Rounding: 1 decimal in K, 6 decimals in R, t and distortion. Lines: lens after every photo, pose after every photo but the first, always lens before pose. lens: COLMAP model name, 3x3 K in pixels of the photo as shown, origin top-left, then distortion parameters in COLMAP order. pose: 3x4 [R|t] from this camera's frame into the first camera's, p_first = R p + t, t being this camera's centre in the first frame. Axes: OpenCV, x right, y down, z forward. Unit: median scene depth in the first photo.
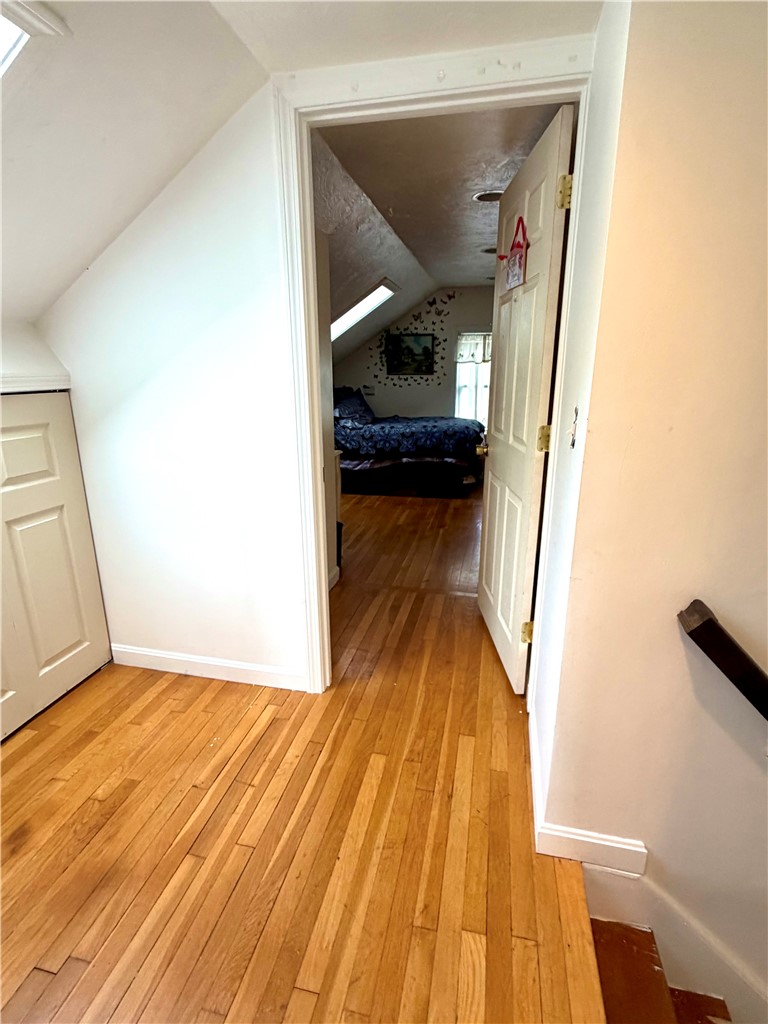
lens RADIAL K [[501.9, 0, 381.6], [0, 501.9, 513.3], [0, 0, 1]] dist [-0.000382, -0.000021]
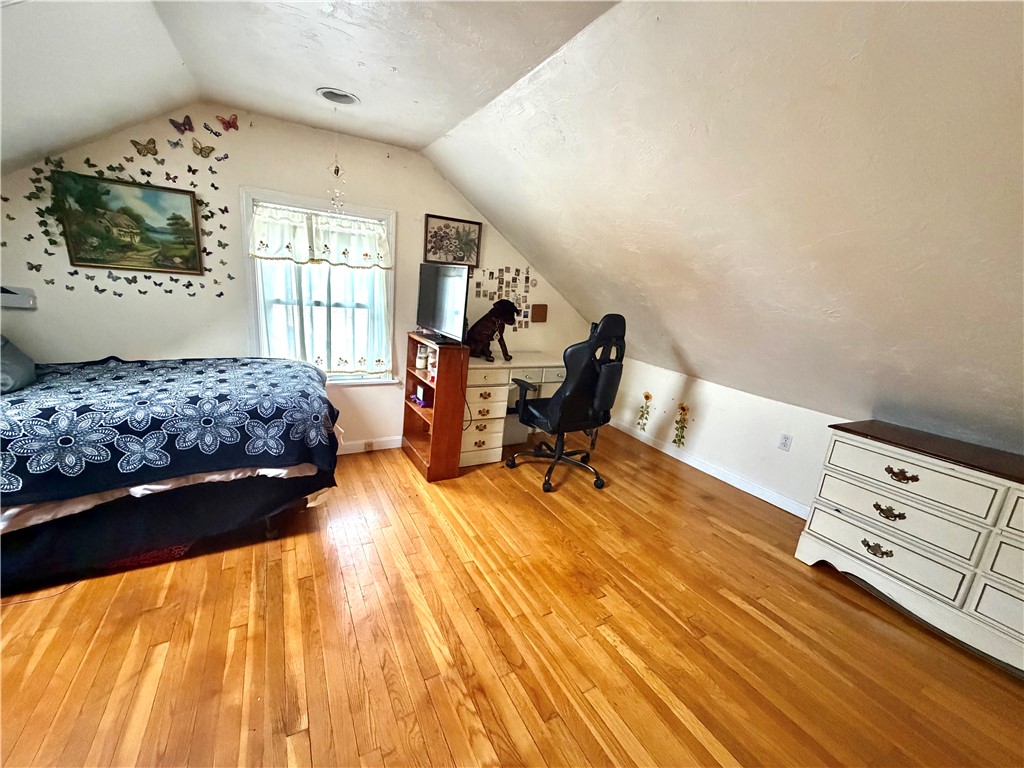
lens RADIAL K [[410.2, 0, 513.8], [0, 410.2, 386.8], [0, 0, 1]] dist [0.000728, -0.000129]
pose [[0.741219, -0.090927, 0.665076, 0.050966], [0.101538, 0.994570, 0.022811, -0.146660], [-0.663539, 0.050622, 0.746427, 0.504355]]
